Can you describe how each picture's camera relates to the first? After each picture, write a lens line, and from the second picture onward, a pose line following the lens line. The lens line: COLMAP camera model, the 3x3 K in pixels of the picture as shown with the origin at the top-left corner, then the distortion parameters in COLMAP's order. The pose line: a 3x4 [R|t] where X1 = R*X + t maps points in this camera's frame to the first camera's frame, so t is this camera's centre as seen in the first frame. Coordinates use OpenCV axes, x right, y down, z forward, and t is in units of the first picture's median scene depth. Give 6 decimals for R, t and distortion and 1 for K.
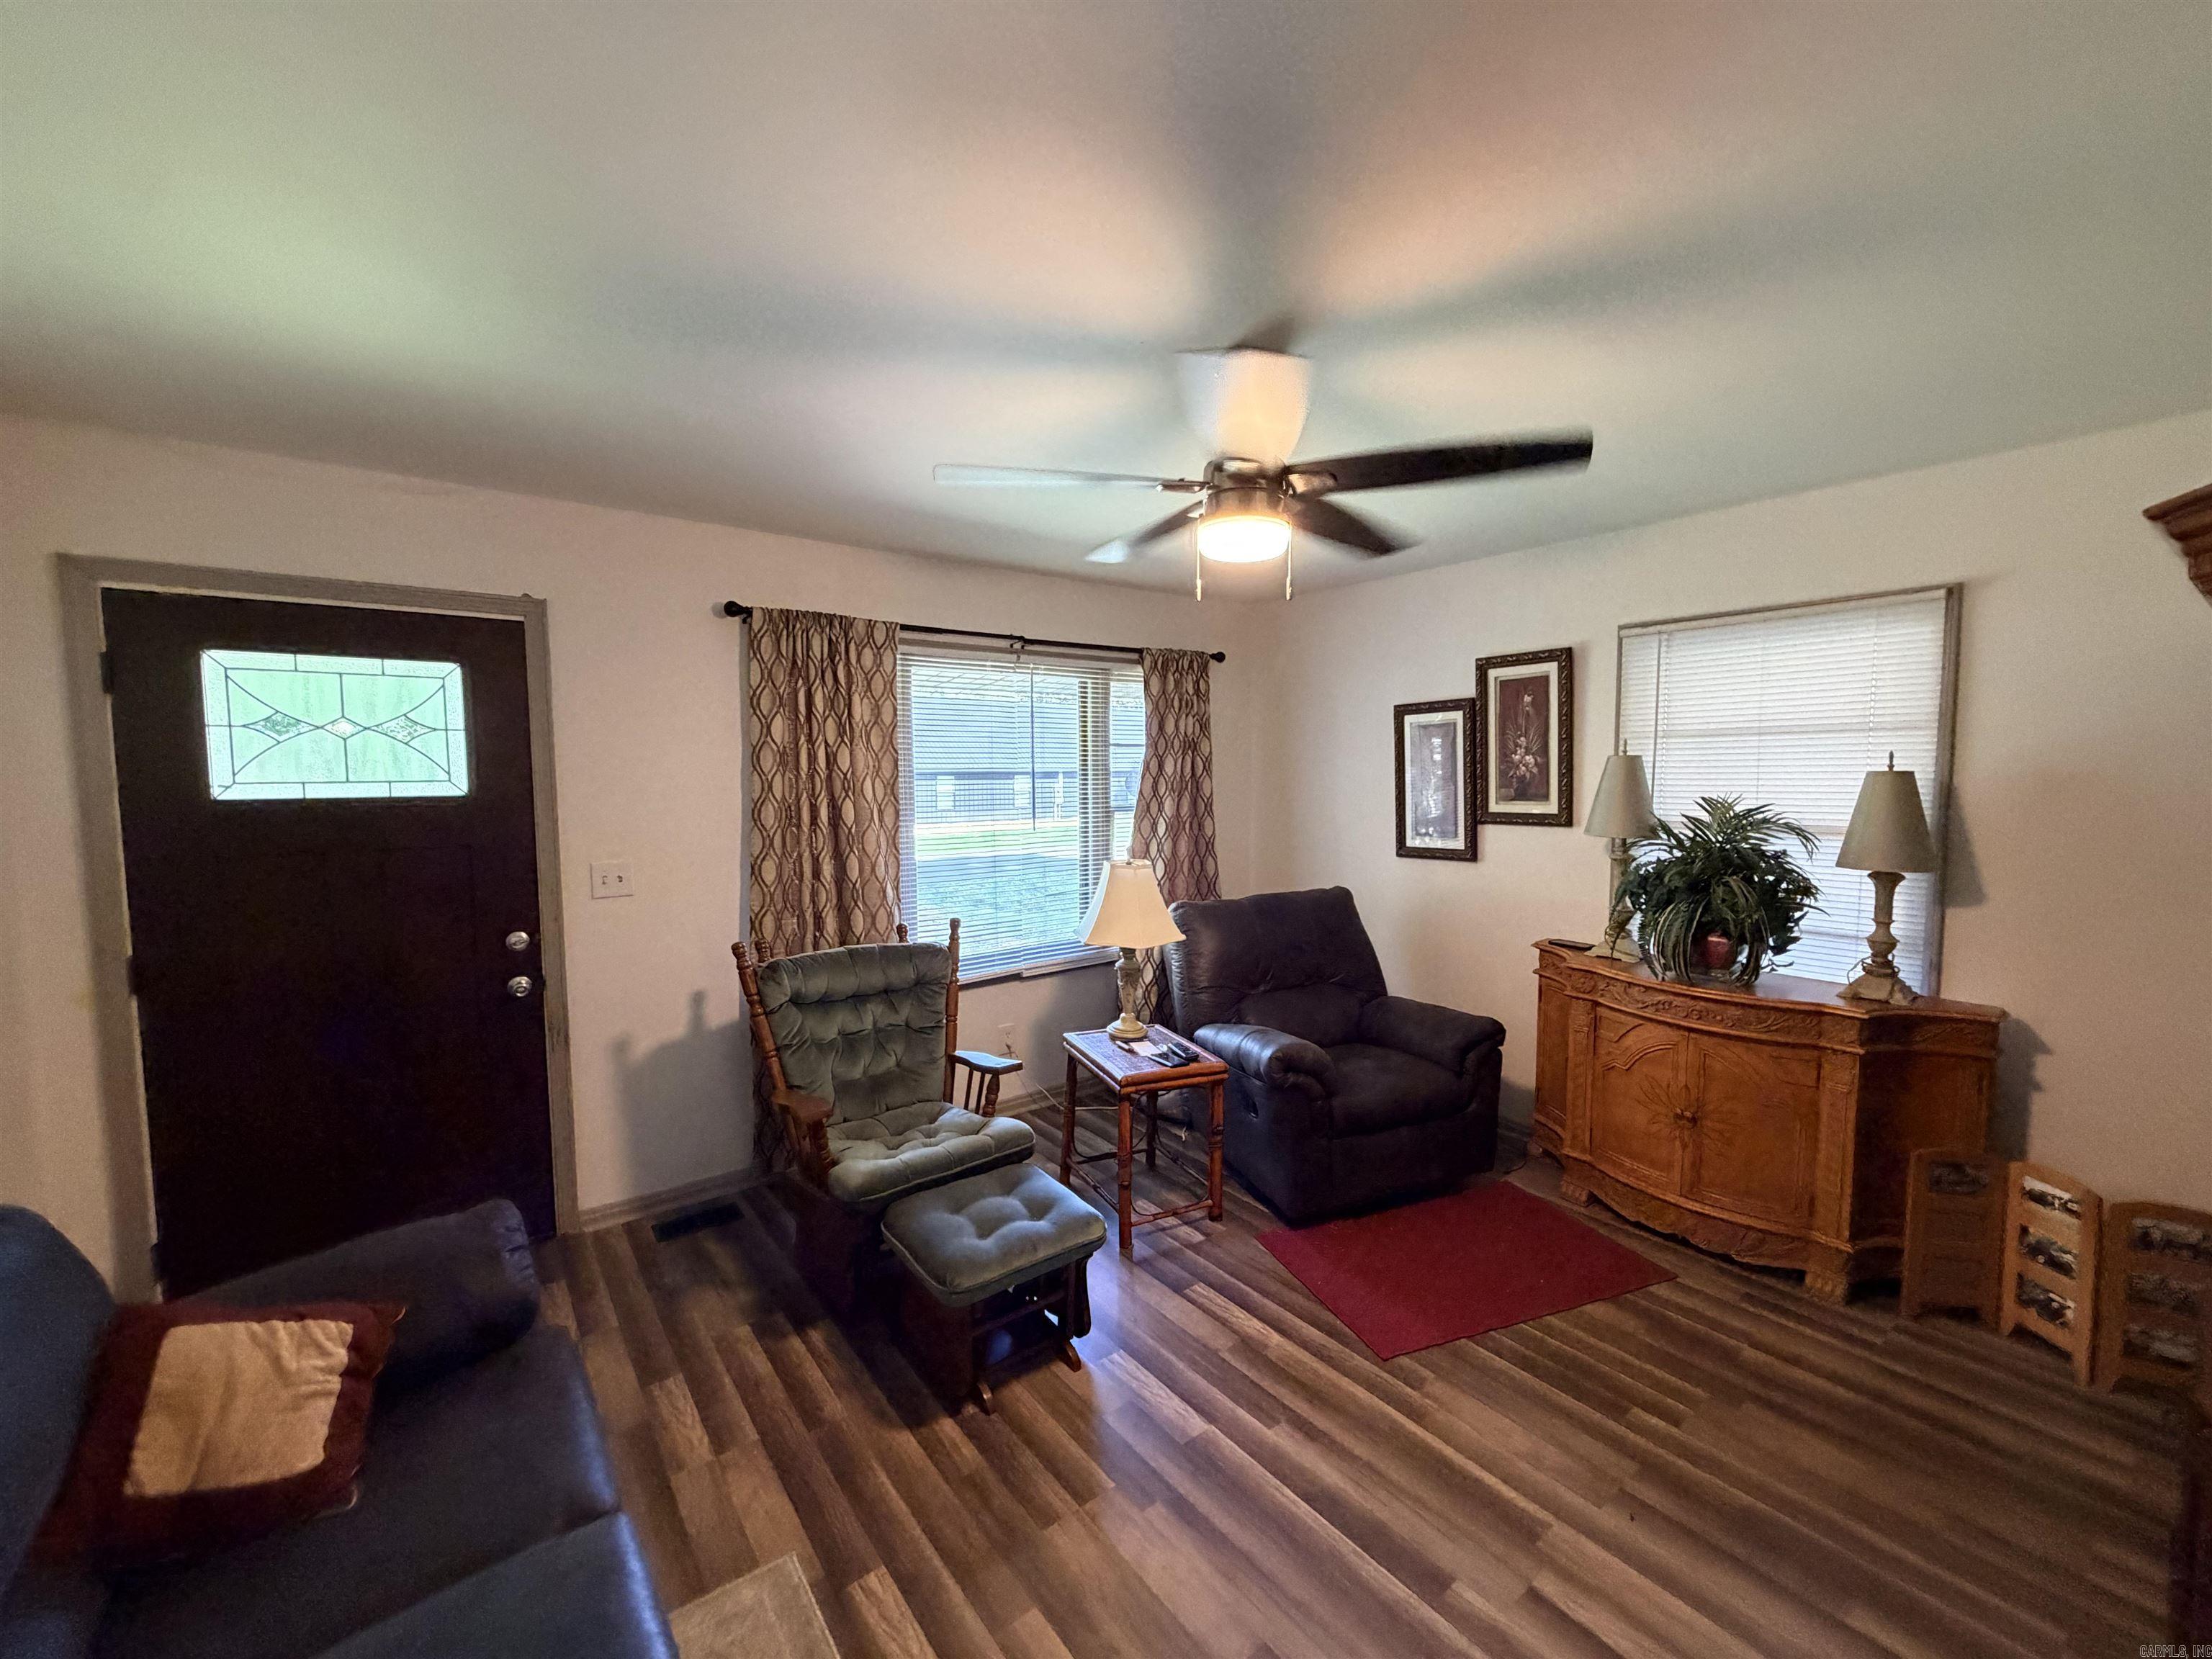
lens RADIAL K [[884.9, 0, 1103.7], [0, 884.9, 830.1], [0, 0, 1]] dist [0.002660, -0.000833]
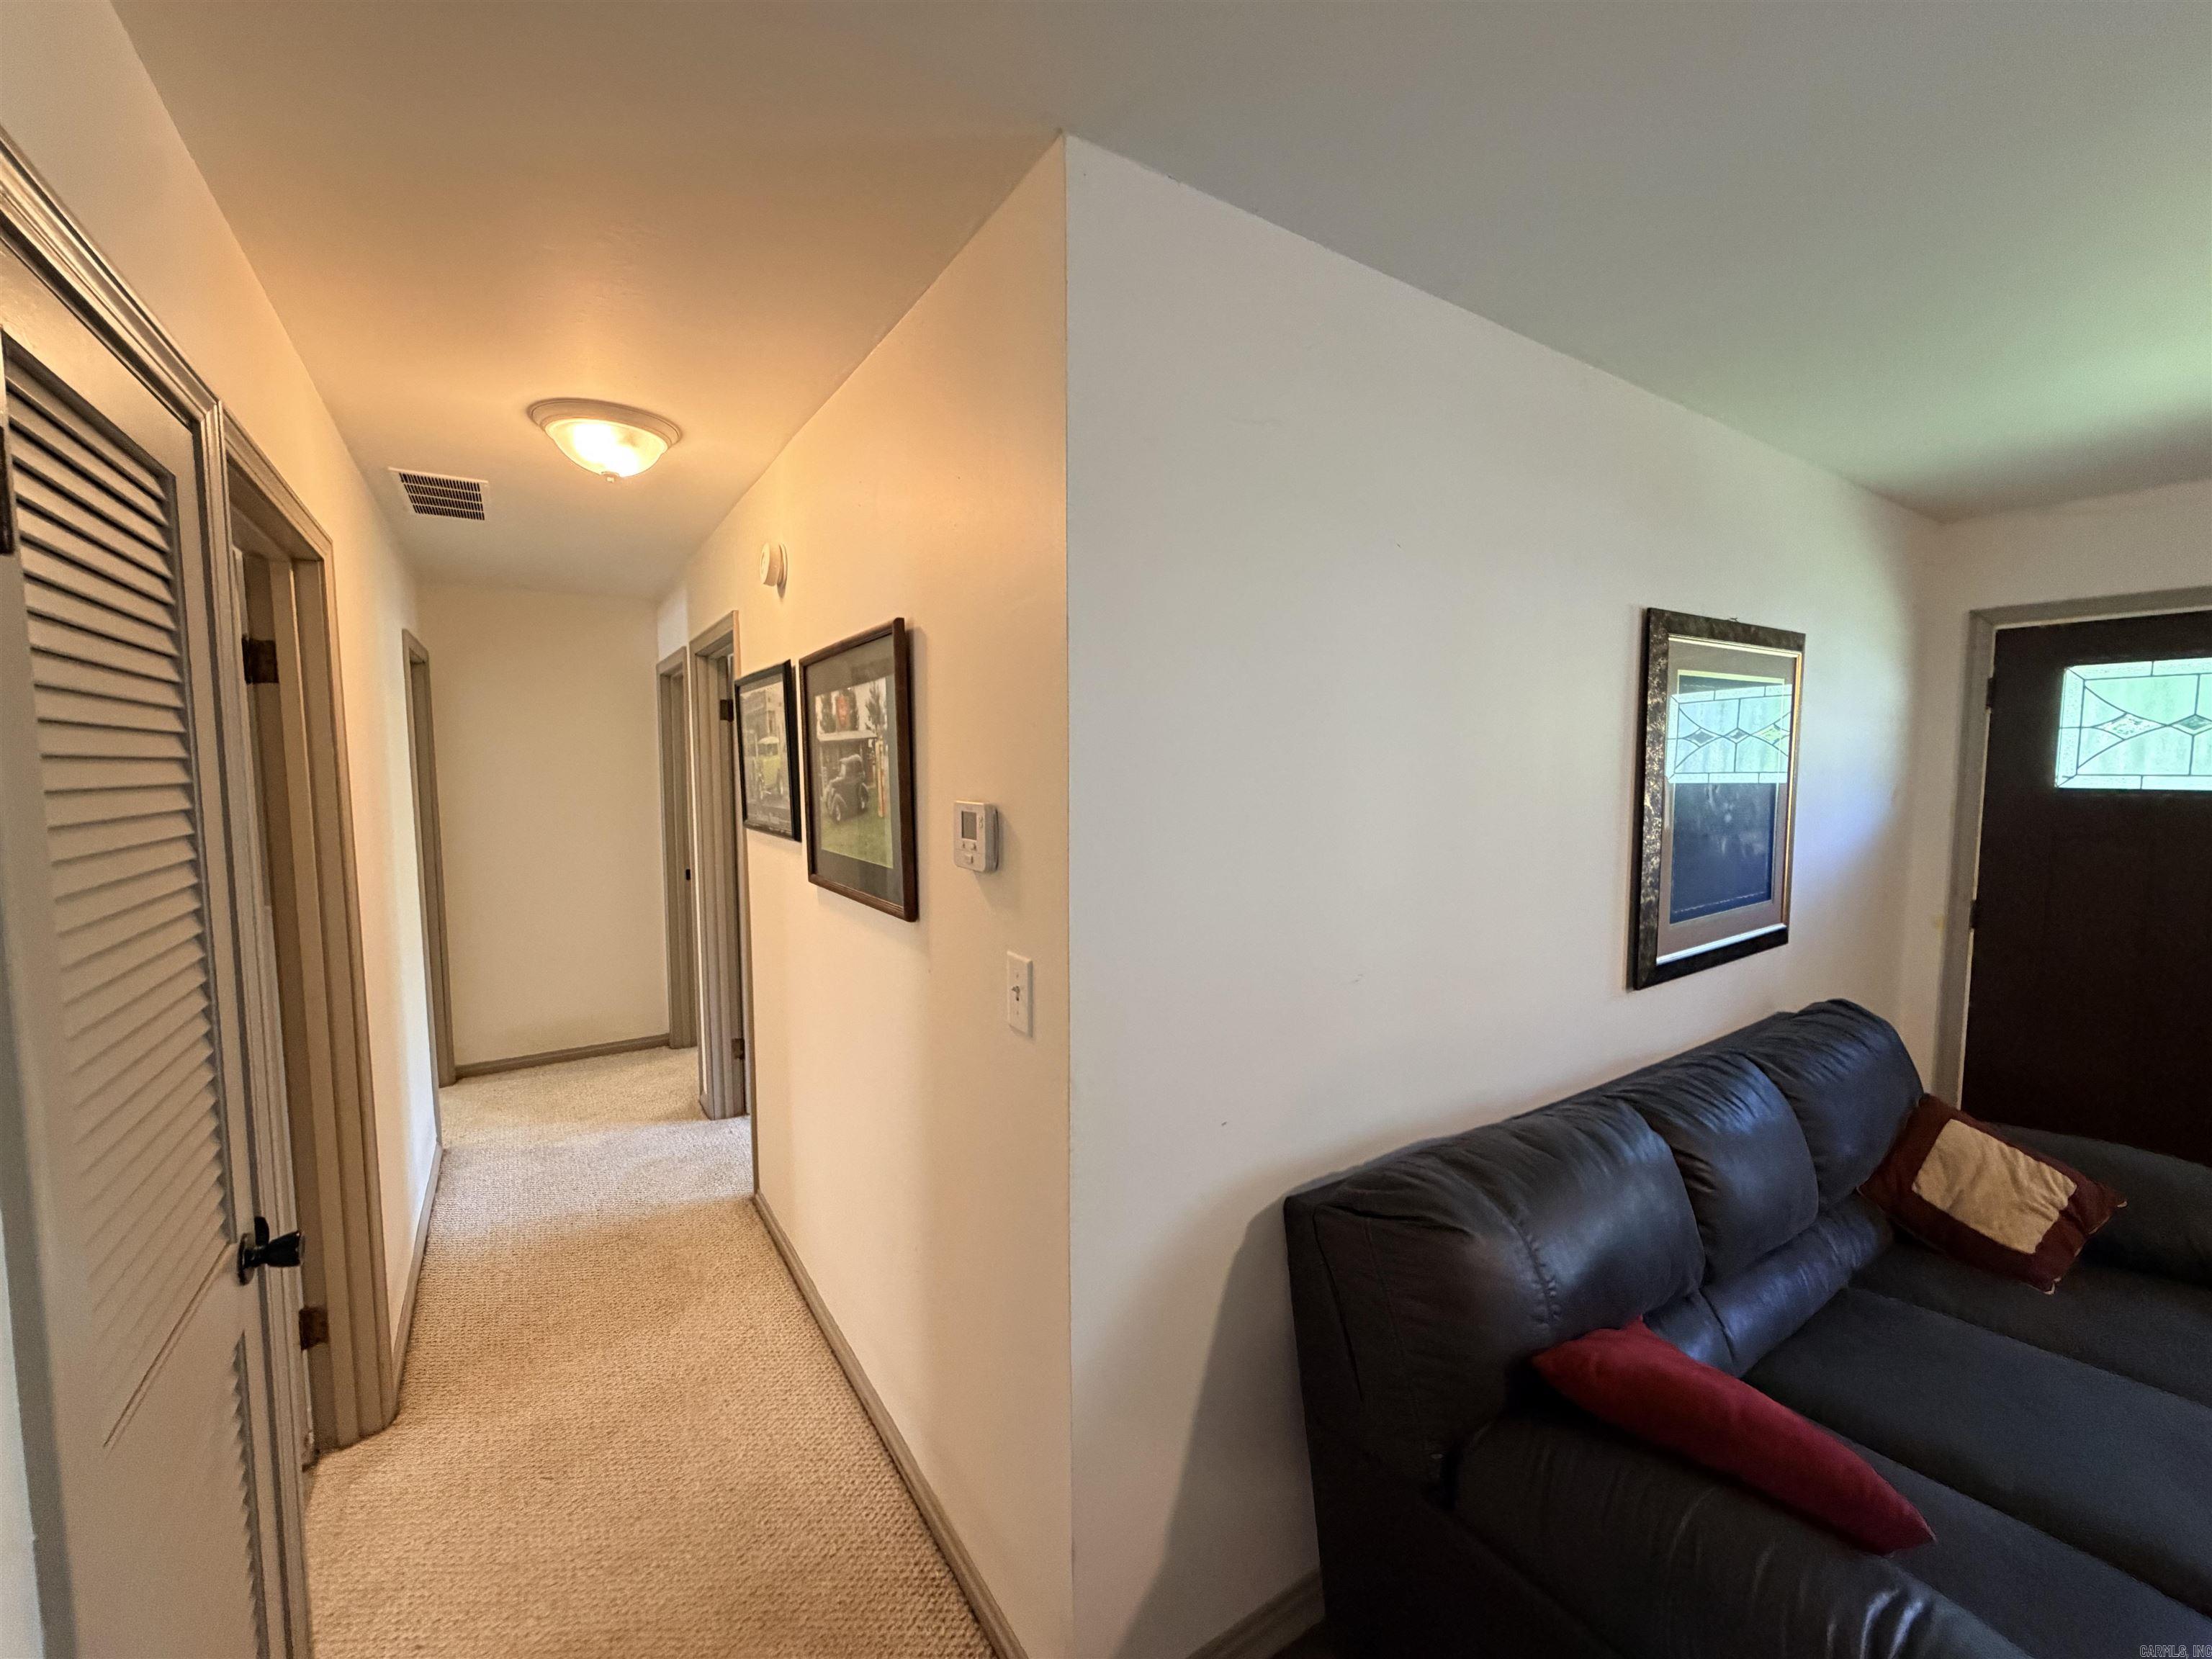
lens RADIAL K [[884.9, 0, 1101.7], [0, 884.9, 830.4], [0, 0, 1]] dist [0.002660, -0.000833]
pose [[-0.063321, 0.083832, -0.994466, 0.544078], [-0.068376, 0.993760, 0.088126, 0.012352], [0.995648, 0.073578, -0.057194, -0.435289]]
